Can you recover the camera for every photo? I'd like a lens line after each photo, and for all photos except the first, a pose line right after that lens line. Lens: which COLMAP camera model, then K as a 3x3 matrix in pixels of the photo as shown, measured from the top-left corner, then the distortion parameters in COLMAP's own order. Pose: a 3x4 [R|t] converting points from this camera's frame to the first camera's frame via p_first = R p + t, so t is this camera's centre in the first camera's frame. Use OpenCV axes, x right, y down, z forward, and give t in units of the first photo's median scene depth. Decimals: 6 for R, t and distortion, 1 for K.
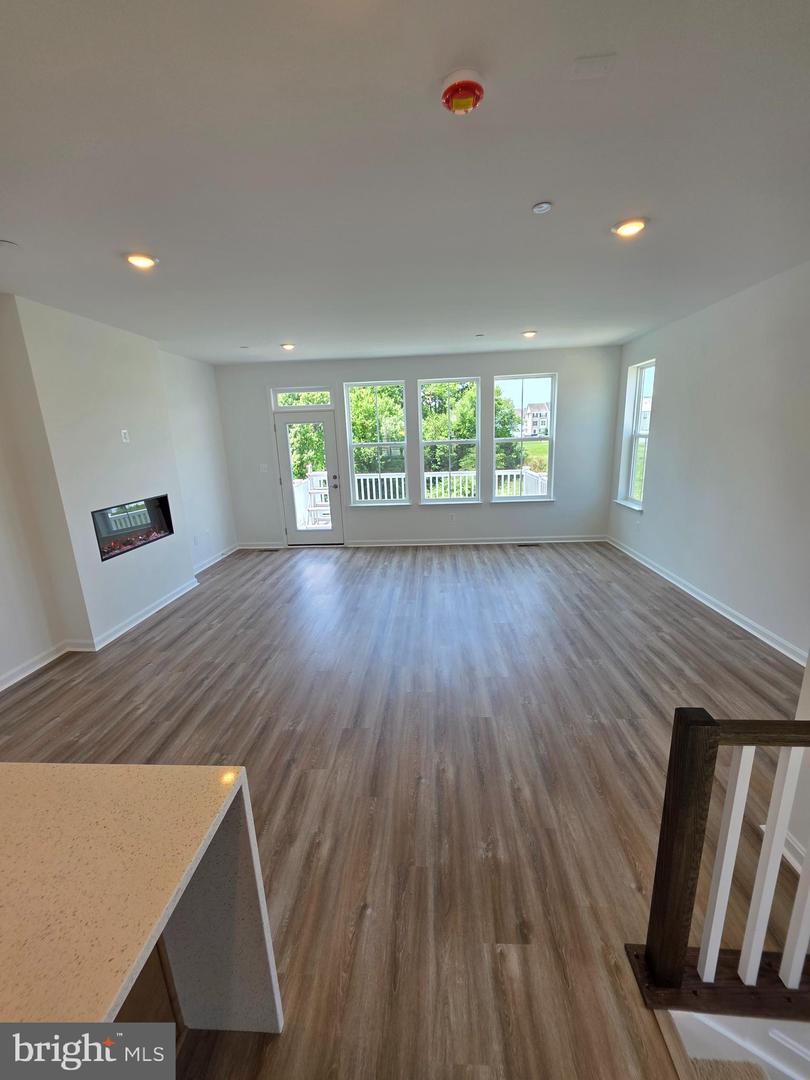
lens RADIAL K [[435.5, 0, 407.0], [0, 435.5, 542.1], [0, 0, 1]] dist [0.002445, -0.000072]
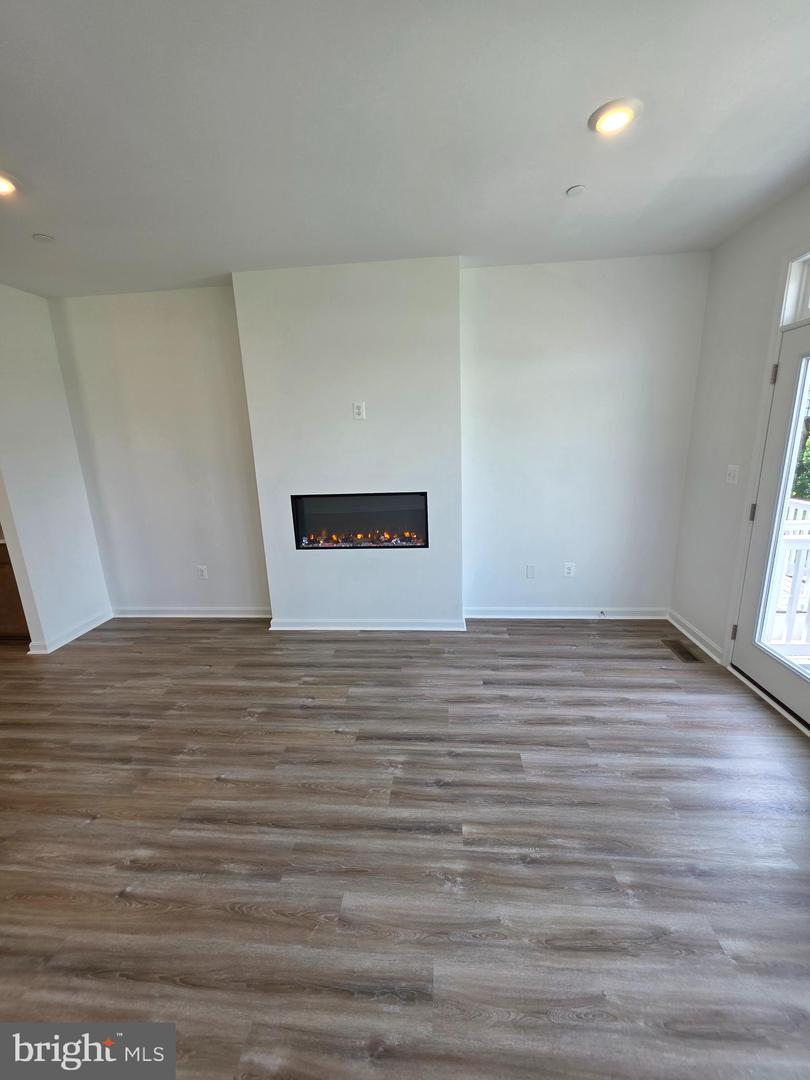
lens RADIAL K [[435.5, 0, 407.0], [0, 435.5, 542.1], [0, 0, 1]] dist [0.002445, -0.000072]
pose [[-0.026845, 0.278189, -0.960151, 0.175141], [-0.208847, 0.937741, 0.277535, -0.262580], [0.977580, 0.207975, 0.032925, 1.132679]]
